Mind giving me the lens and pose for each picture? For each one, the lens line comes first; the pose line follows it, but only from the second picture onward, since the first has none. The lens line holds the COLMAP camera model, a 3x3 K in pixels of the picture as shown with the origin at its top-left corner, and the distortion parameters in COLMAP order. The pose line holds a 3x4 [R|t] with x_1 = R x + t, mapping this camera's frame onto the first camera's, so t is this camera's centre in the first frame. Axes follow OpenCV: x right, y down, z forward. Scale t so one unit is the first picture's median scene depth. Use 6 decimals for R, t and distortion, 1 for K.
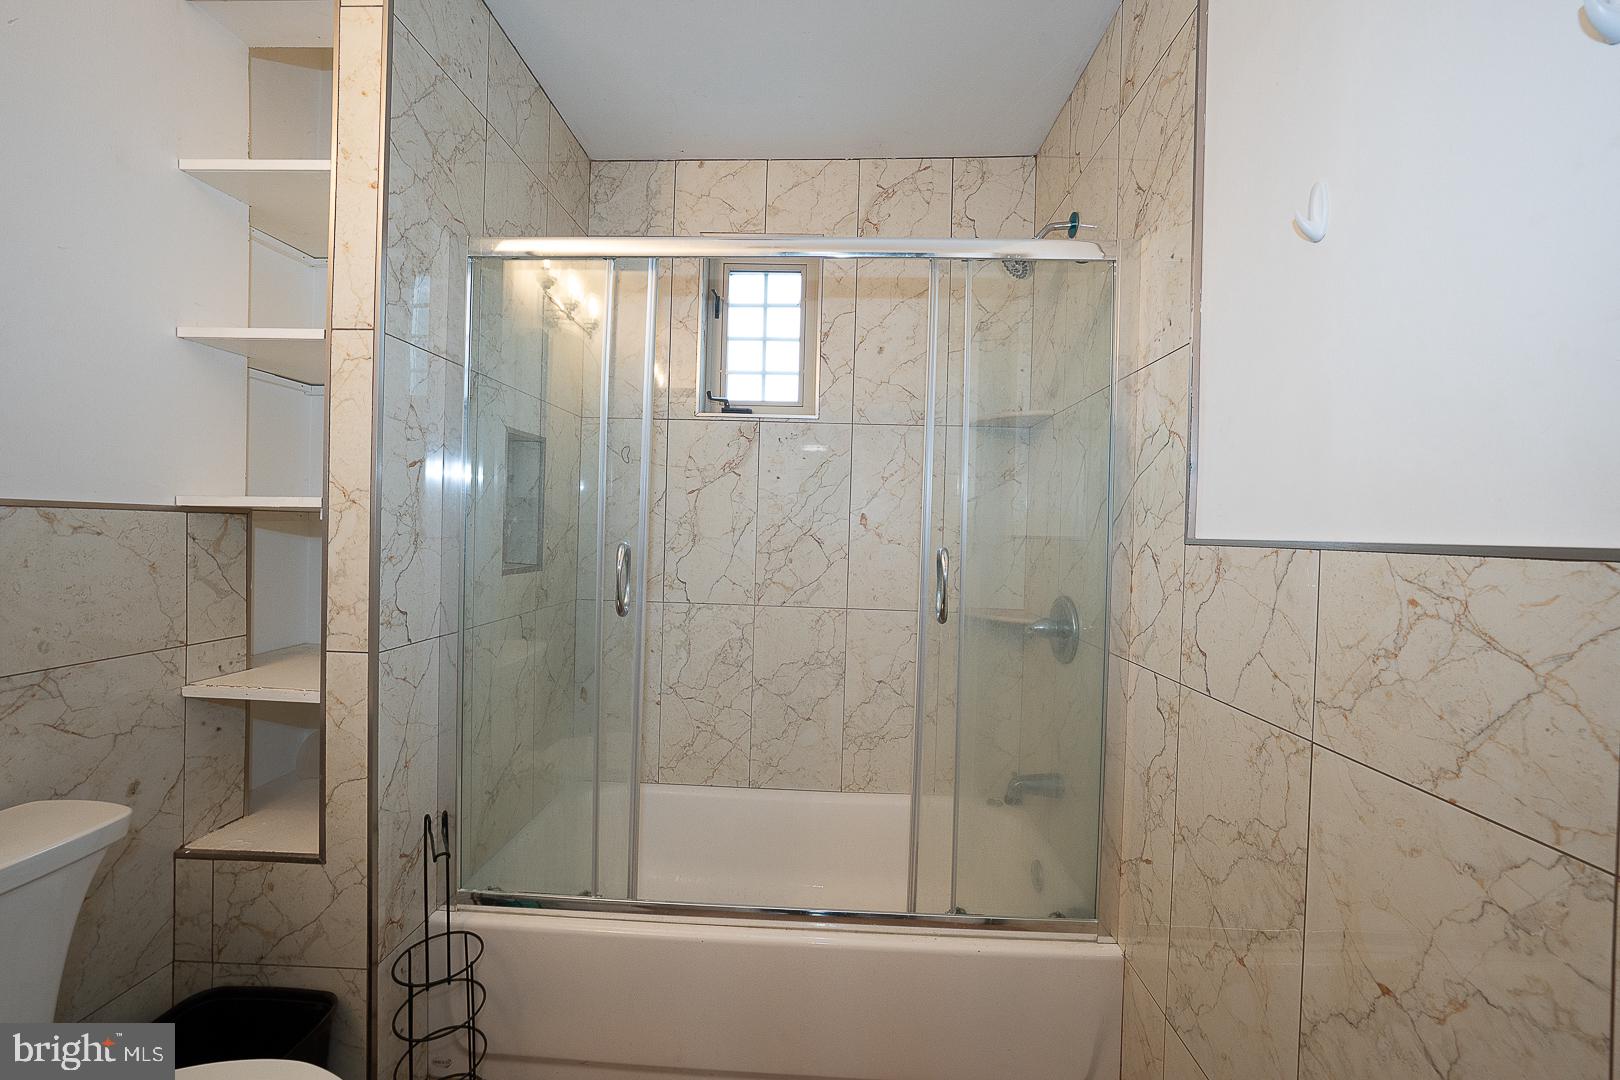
lens RADIAL K [[554.5, 0, 806.8], [0, 554.5, 534.1], [0, 0, 1]] dist [-0.023004, 0.003742]
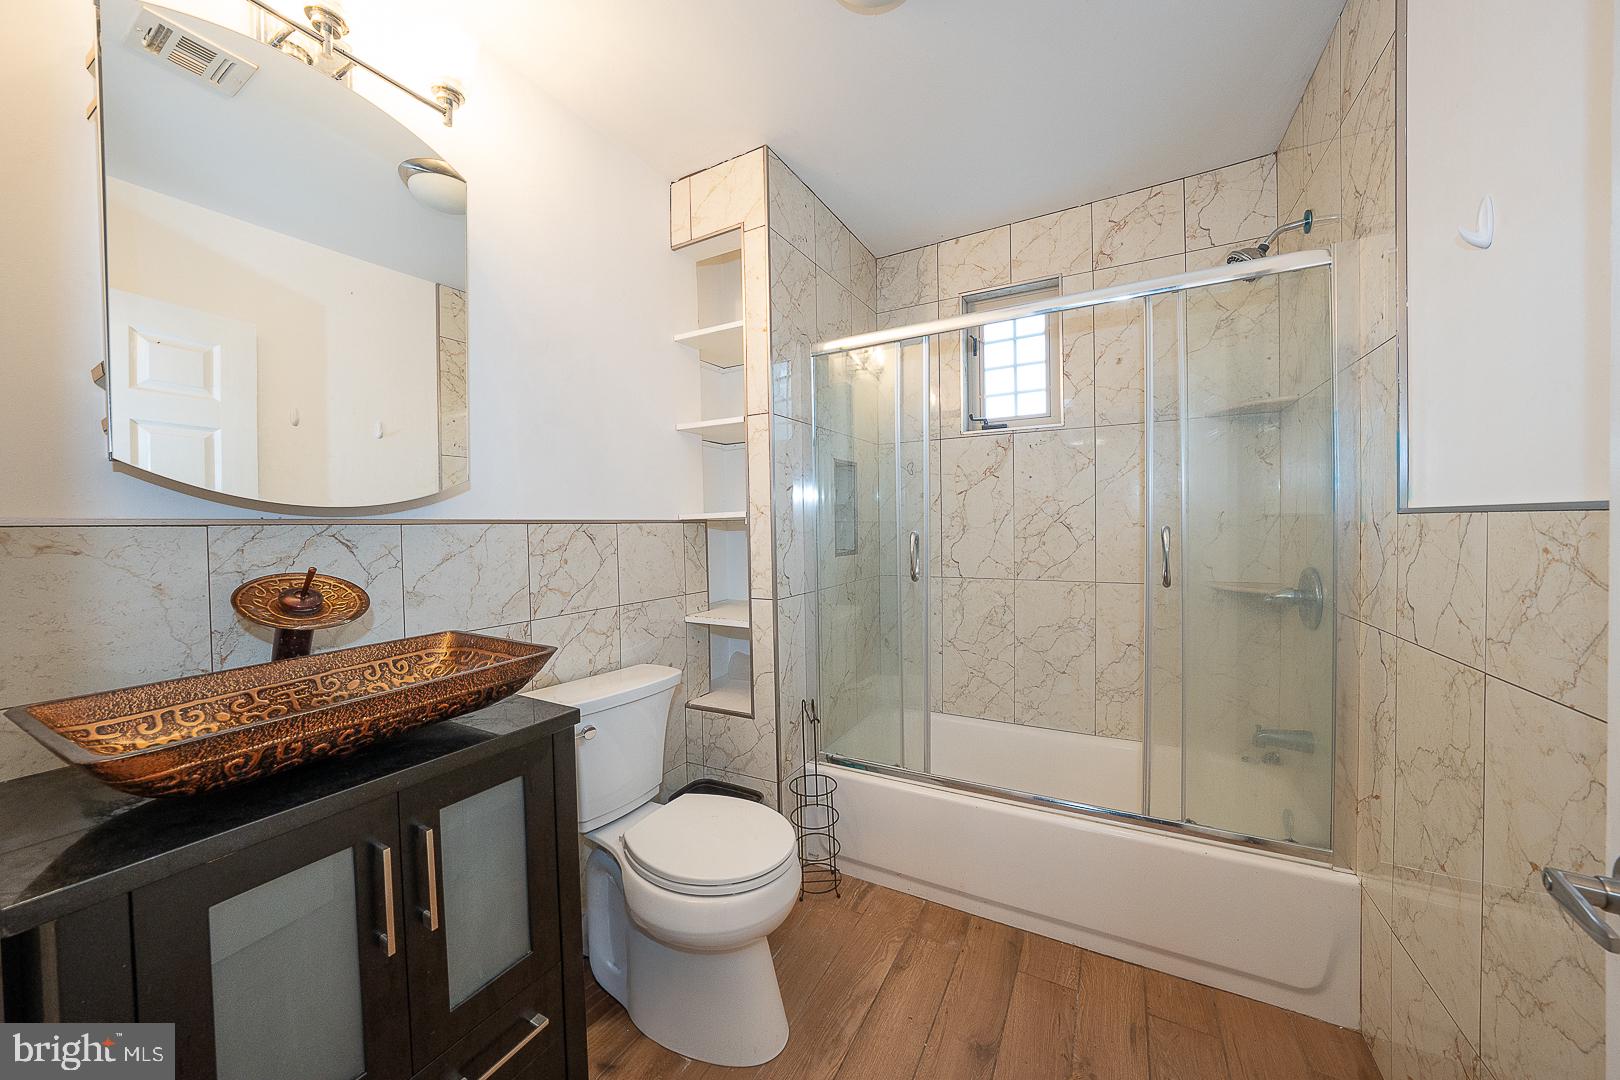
lens RADIAL K [[554.5, 0, 806.8], [0, 554.5, 534.1], [0, 0, 1]] dist [-0.023004, 0.003742]
pose [[0.884016, -0.032874, -0.466299, 0.108197], [0.035316, 0.999370, -0.003504, 0.017913], [0.466121, -0.013370, 0.884620, -0.457609]]
